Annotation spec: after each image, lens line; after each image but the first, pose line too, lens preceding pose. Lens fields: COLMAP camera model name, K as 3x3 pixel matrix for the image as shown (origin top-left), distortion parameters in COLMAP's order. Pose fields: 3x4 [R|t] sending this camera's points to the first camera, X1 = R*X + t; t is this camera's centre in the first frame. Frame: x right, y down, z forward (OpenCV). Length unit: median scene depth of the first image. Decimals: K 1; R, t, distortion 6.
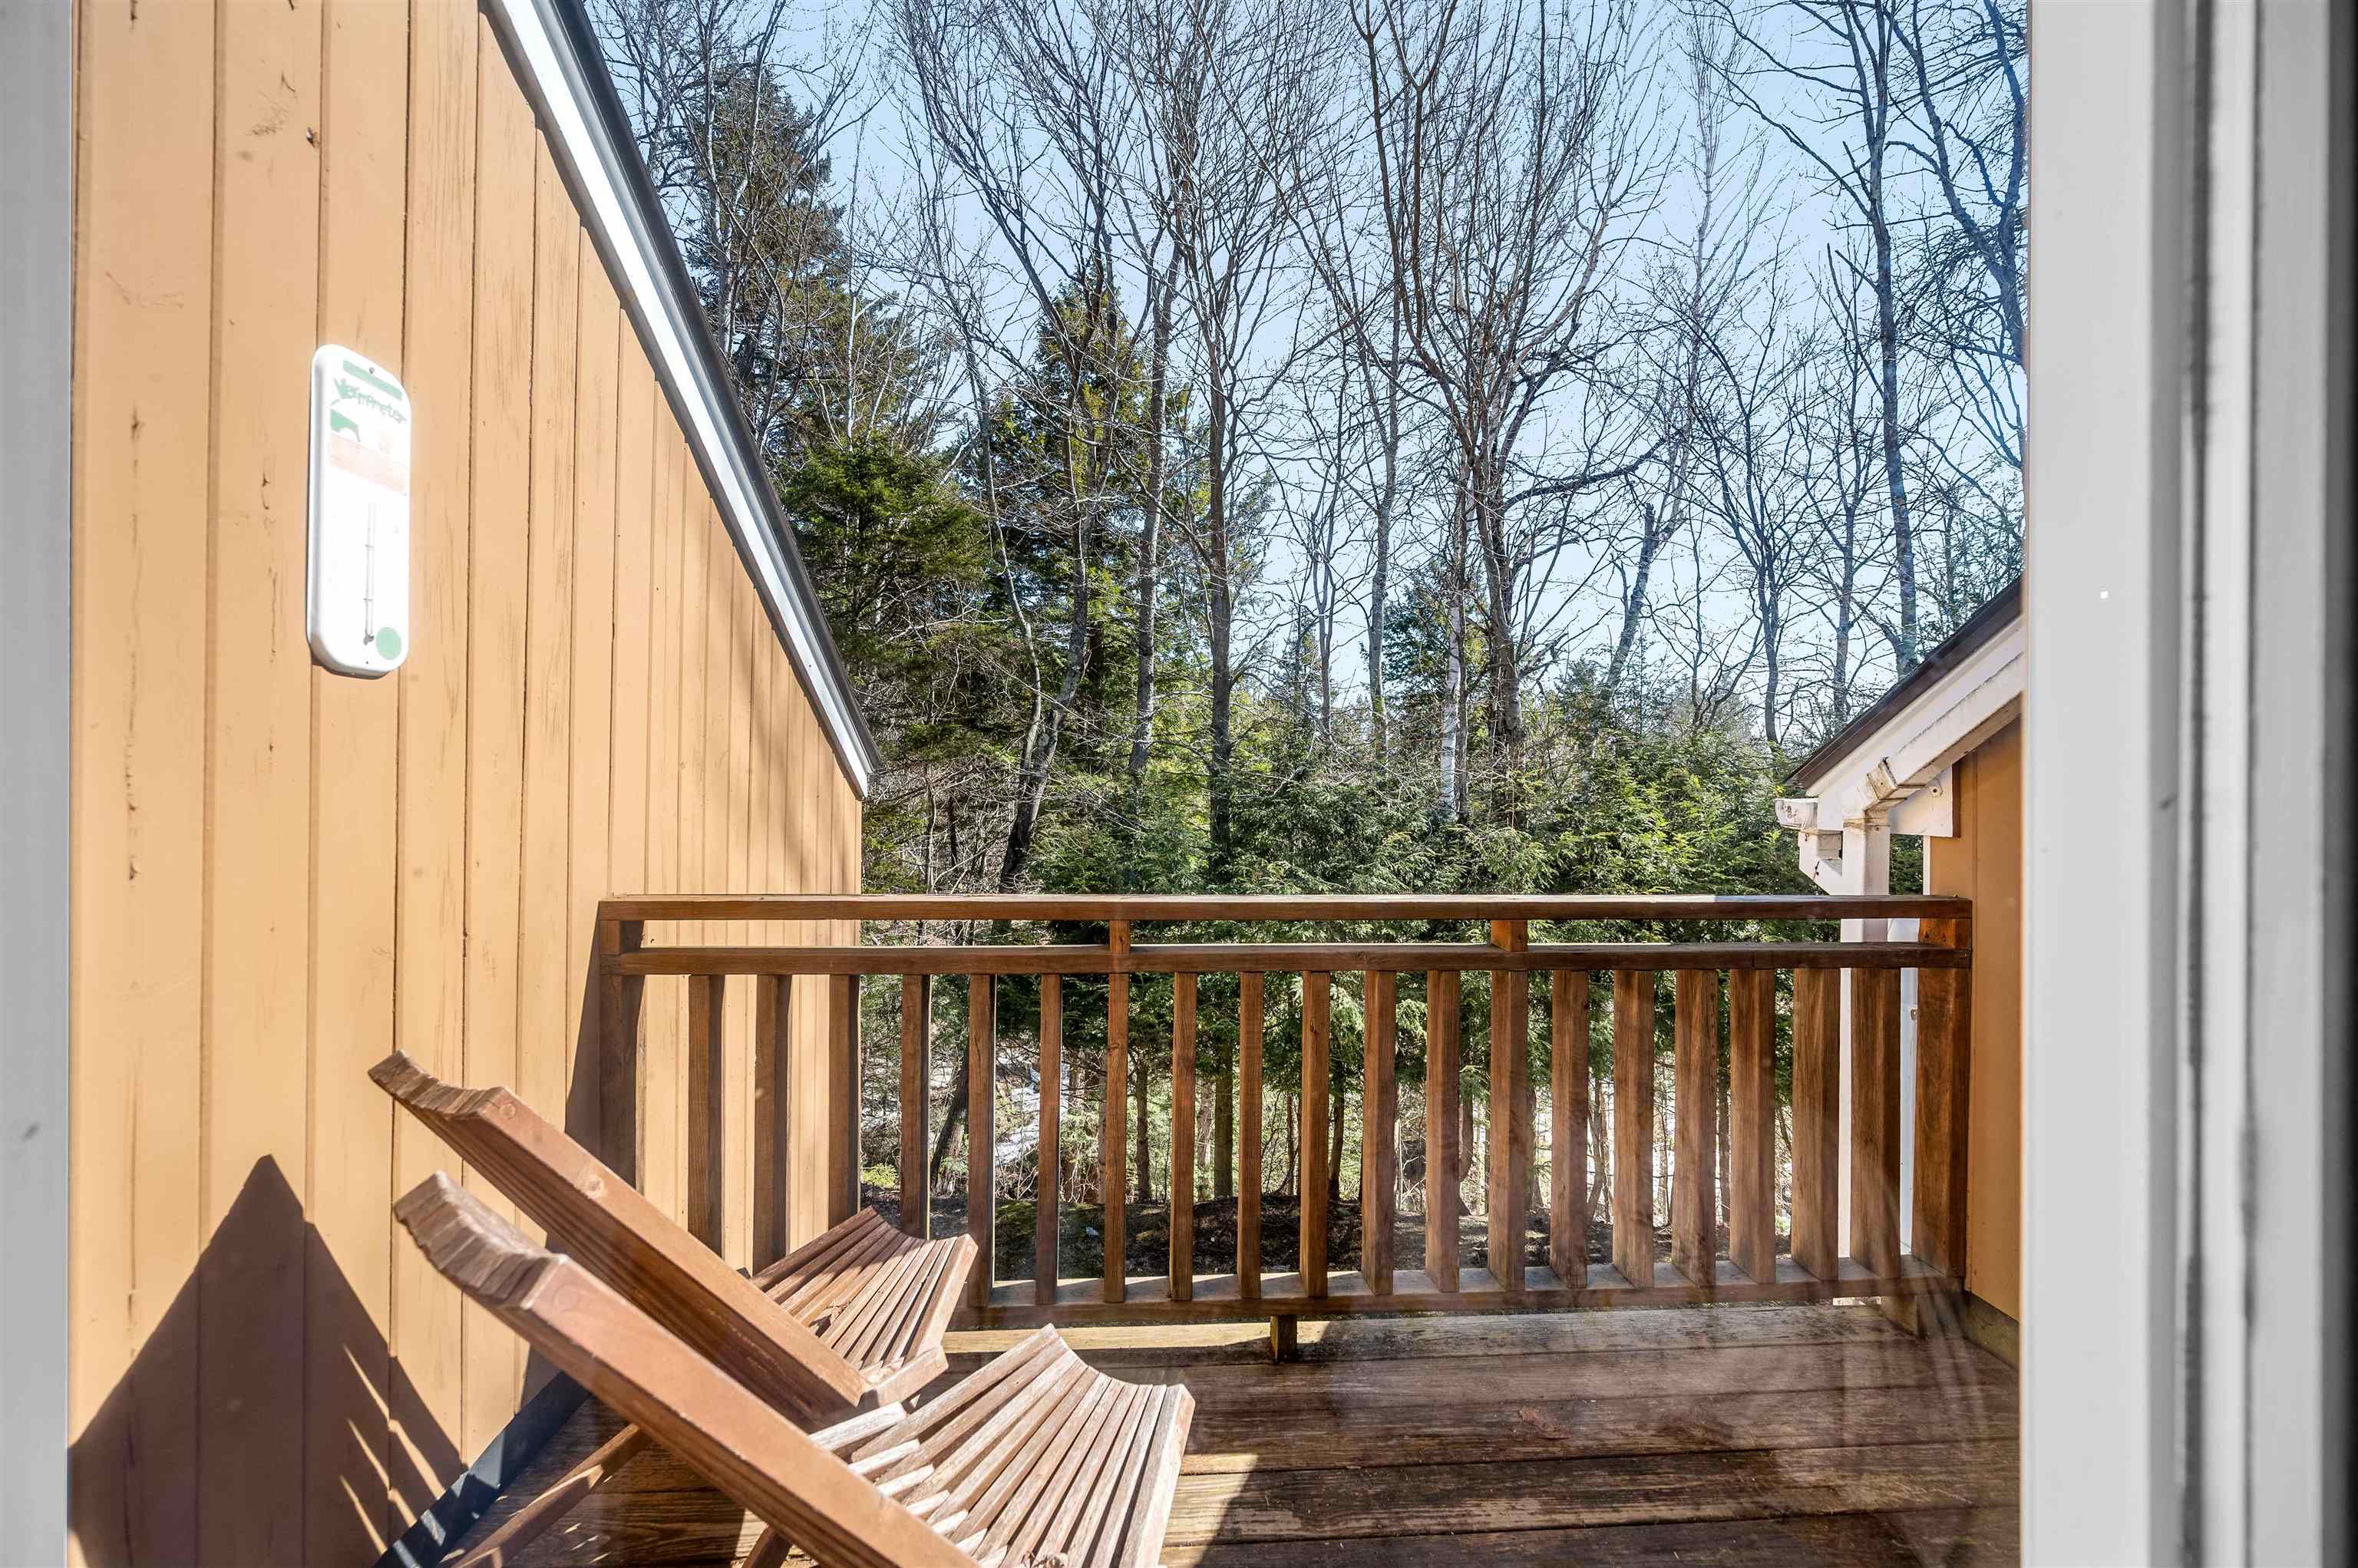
lens RADIAL K [[940.1, 0, 1189.0], [0, 940.1, 781.9], [0, 0, 1]] dist [0.001601, -0.000215]
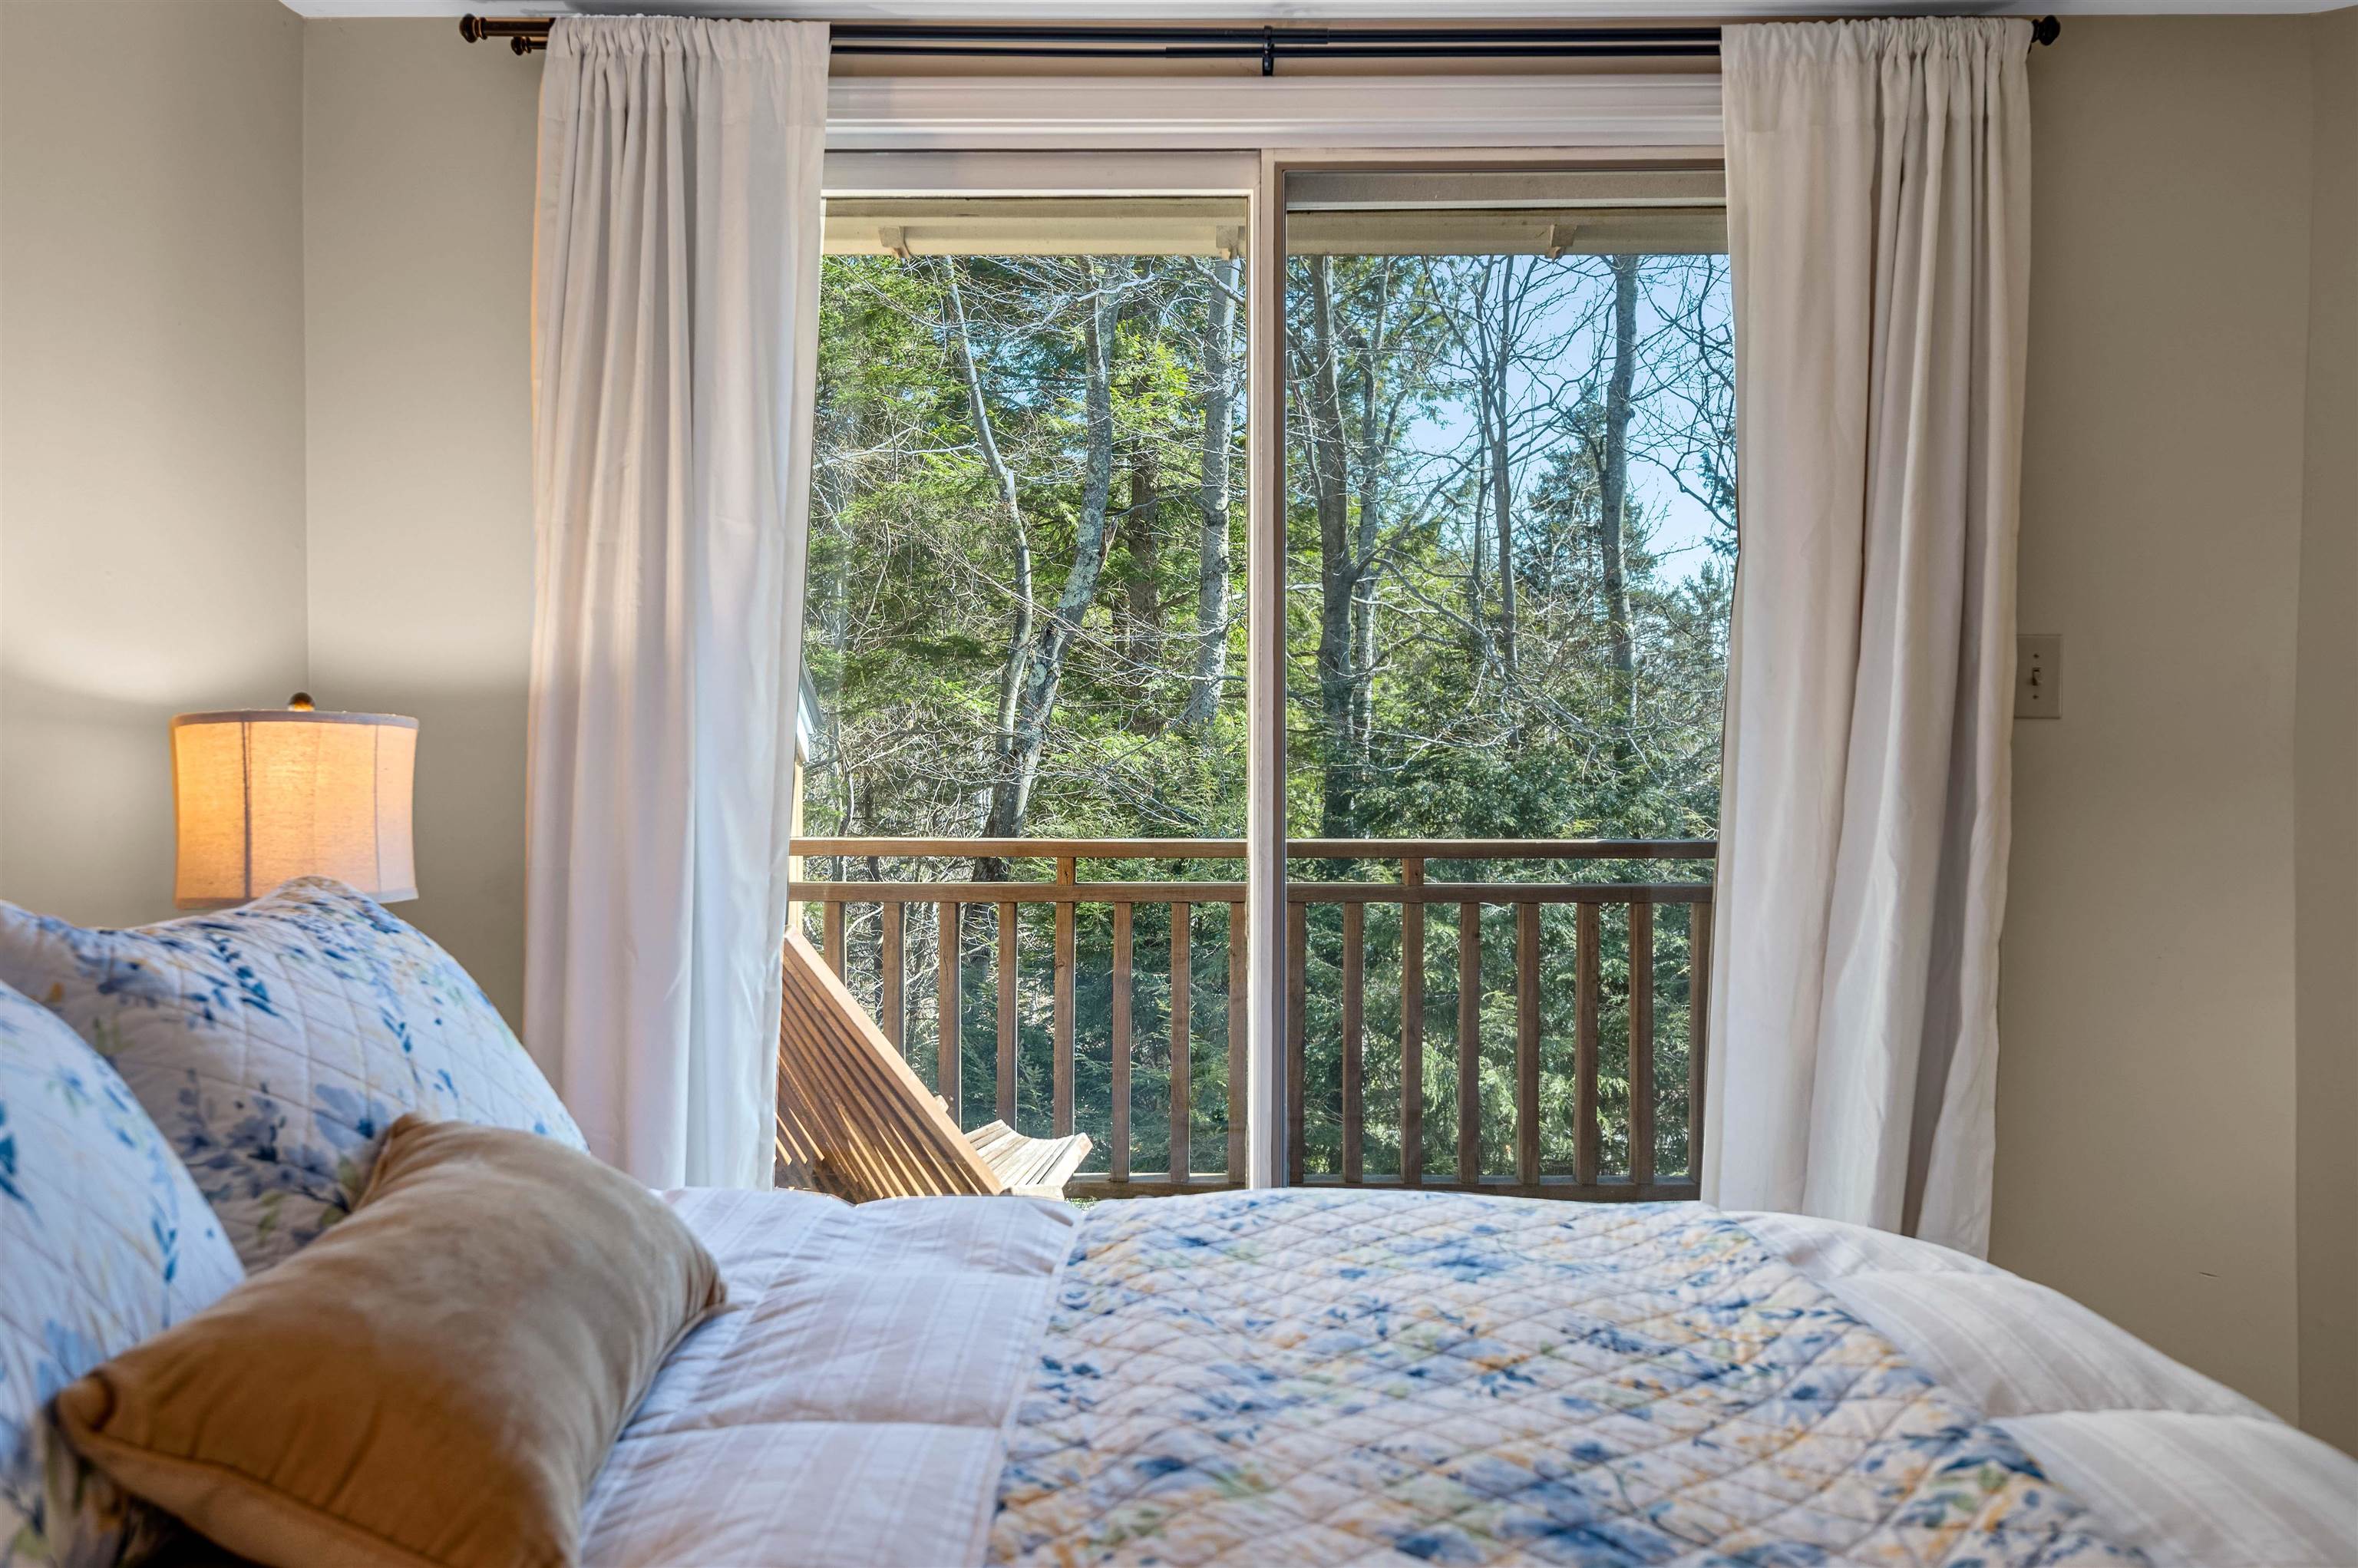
lens RADIAL K [[2062.1, 0, 1177.7], [0, 2062.1, 785.1], [0, 0, 1]] dist [0.012634, -0.043903]
pose [[0.995712, -0.005855, -0.092318, 0.029286], [0.007428, 0.999833, 0.016704, 0.001146], [0.092205, -0.017318, 0.995589, -0.156066]]
